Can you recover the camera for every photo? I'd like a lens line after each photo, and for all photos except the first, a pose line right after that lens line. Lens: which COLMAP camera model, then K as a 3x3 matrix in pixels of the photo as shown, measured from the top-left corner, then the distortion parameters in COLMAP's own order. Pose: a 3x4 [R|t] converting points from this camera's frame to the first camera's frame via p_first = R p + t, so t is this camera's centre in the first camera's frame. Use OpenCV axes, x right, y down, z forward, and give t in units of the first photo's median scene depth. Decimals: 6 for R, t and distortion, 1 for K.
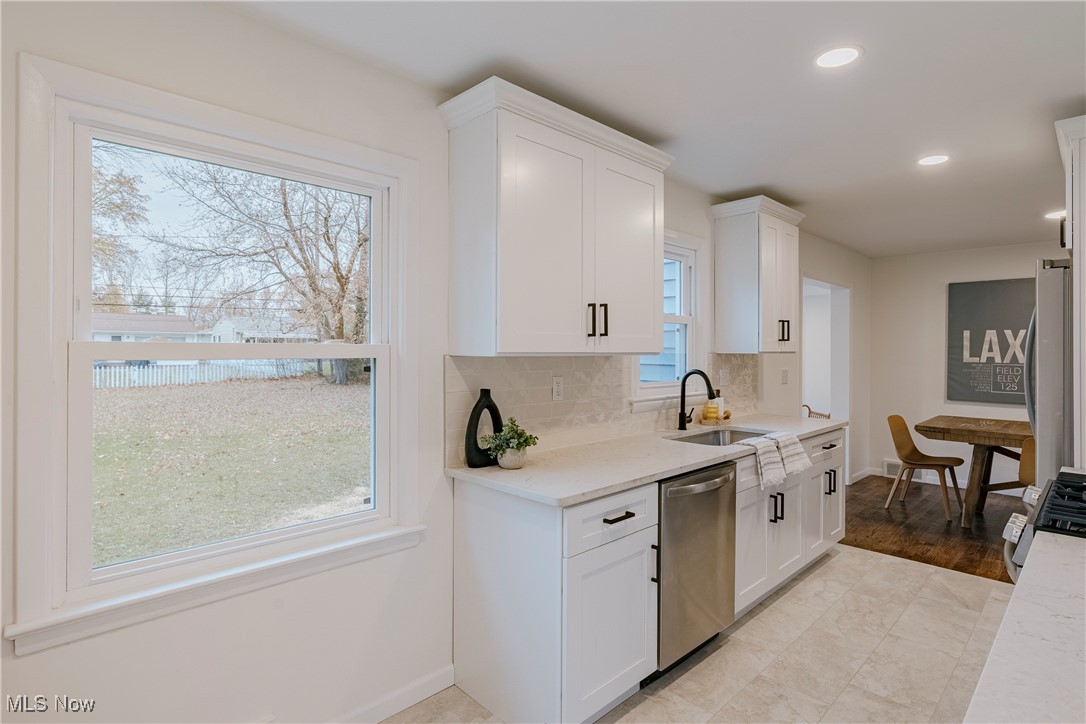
lens RADIAL K [[561.6, 0, 543.2], [0, 561.6, 346.4], [0, 0, 1]] dist [-0.007258, 0.001687]
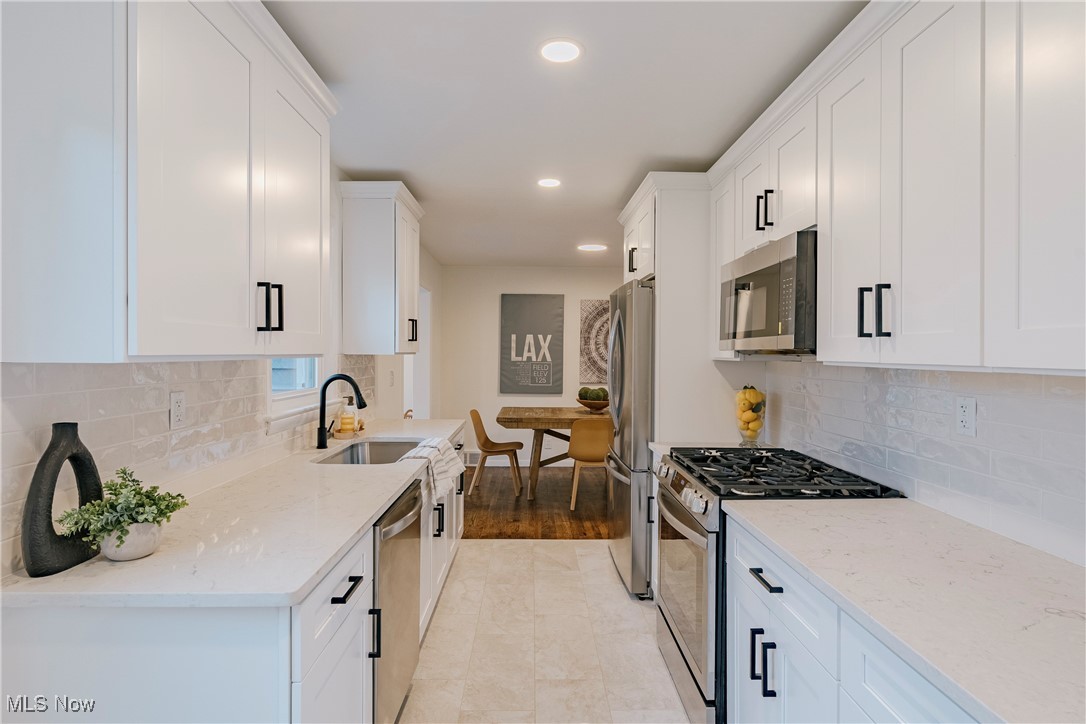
lens RADIAL K [[561.6, 0, 540.9], [0, 561.6, 354.9], [0, 0, 1]] dist [-0.007258, 0.001687]
pose [[0.675299, -0.001740, 0.737542, -0.137314], [-0.011384, 0.999853, 0.012783, -0.001132], [-0.737456, -0.017028, 0.675181, 0.218067]]
